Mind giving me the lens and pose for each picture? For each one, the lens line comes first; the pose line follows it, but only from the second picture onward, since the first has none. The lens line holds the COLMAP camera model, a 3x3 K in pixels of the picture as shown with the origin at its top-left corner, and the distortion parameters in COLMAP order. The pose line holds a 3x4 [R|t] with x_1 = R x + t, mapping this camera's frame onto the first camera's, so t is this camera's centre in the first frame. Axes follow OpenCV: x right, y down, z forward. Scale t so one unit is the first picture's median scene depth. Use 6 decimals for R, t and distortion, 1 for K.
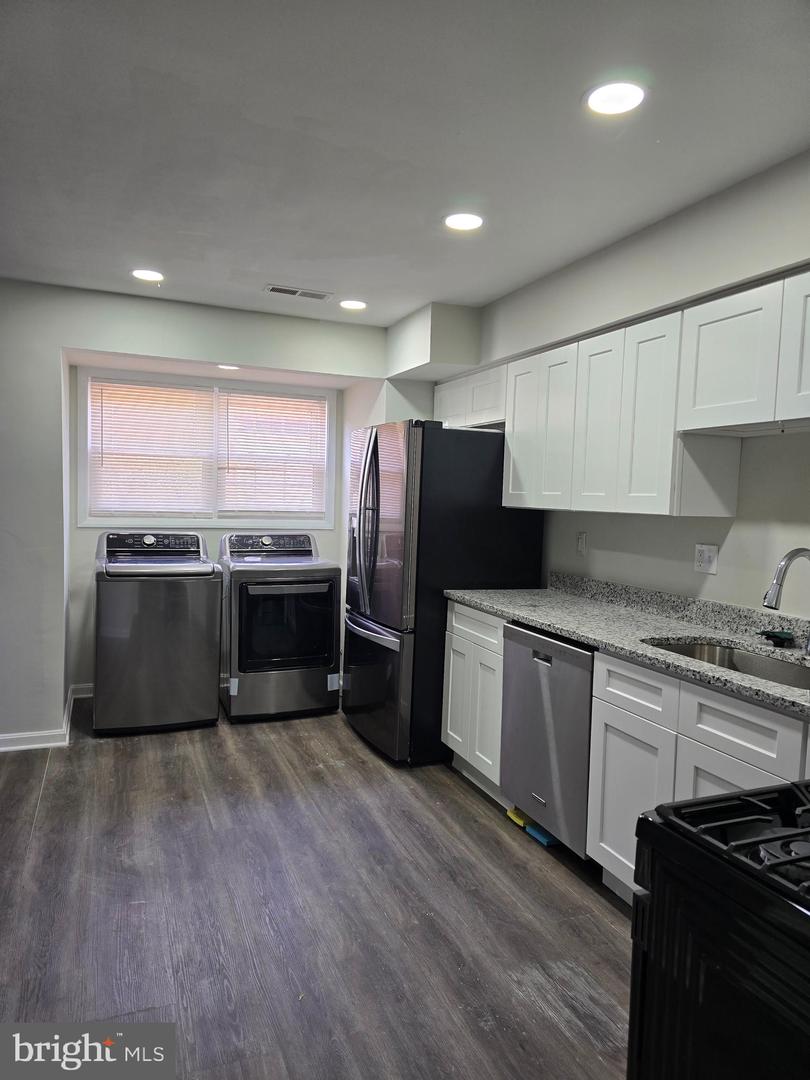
lens RADIAL K [[723.5, 0, 396.2], [0, 723.5, 548.9], [0, 0, 1]] dist [0.076482, -0.066107]
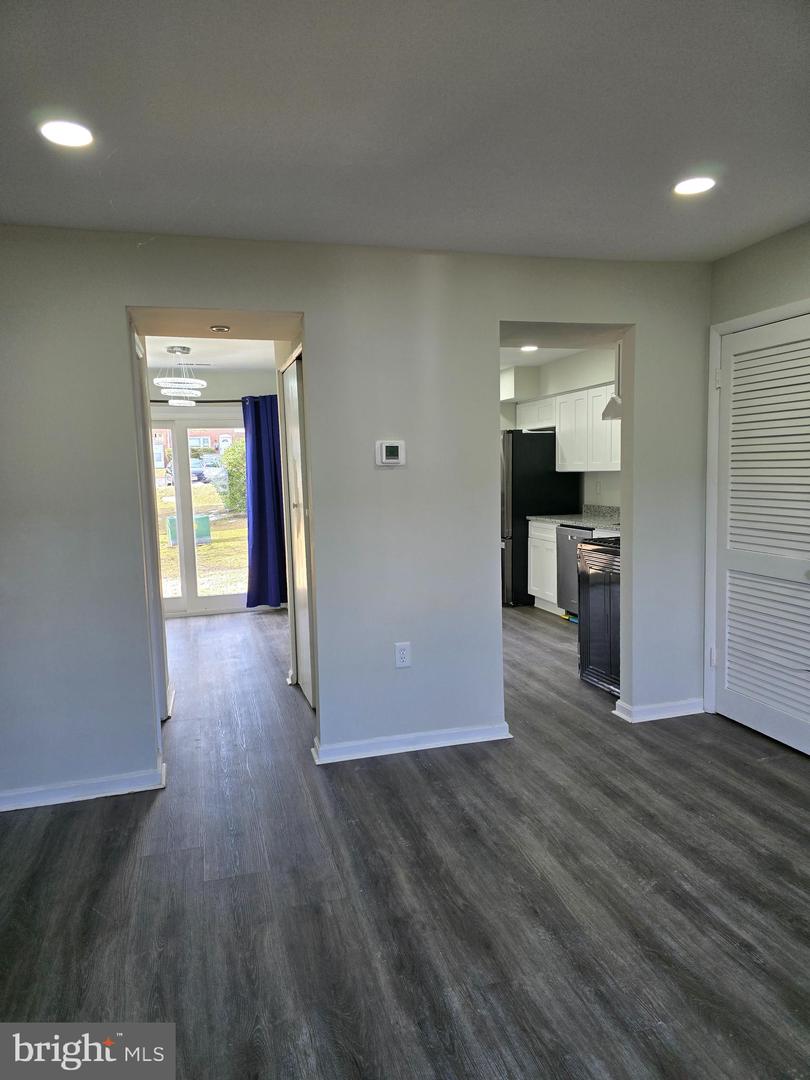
lens RADIAL K [[723.5, 0, 396.2], [0, 723.5, 548.9], [0, 0, 1]] dist [0.076482, -0.066107]
pose [[0.992930, -0.043473, -0.110454, -0.078497], [0.047041, 0.998445, 0.029901, 0.077950], [0.108982, -0.034886, 0.993431, -1.094965]]
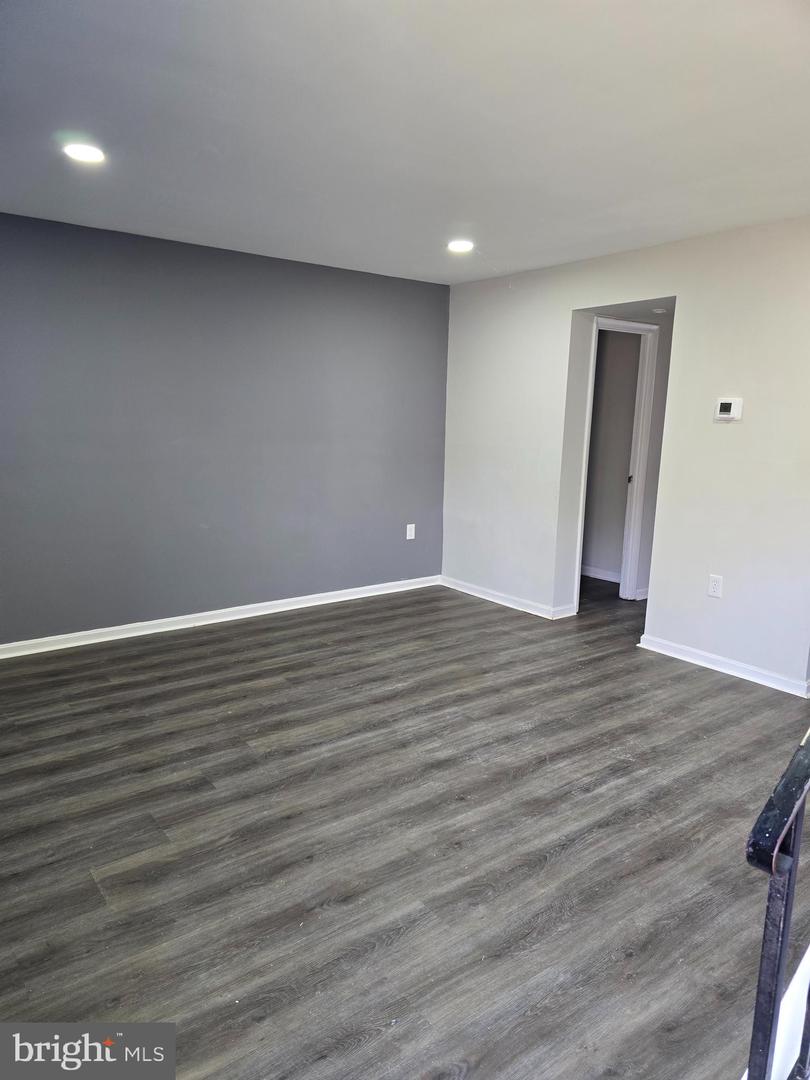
lens RADIAL K [[723.5, 0, 396.2], [0, 723.5, 548.9], [0, 0, 1]] dist [0.076482, -0.066107]
pose [[0.256983, 0.160338, -0.953022, 0.878833], [-0.085224, 0.986059, 0.142915, 0.072693], [0.962651, 0.044493, 0.267065, -0.890179]]
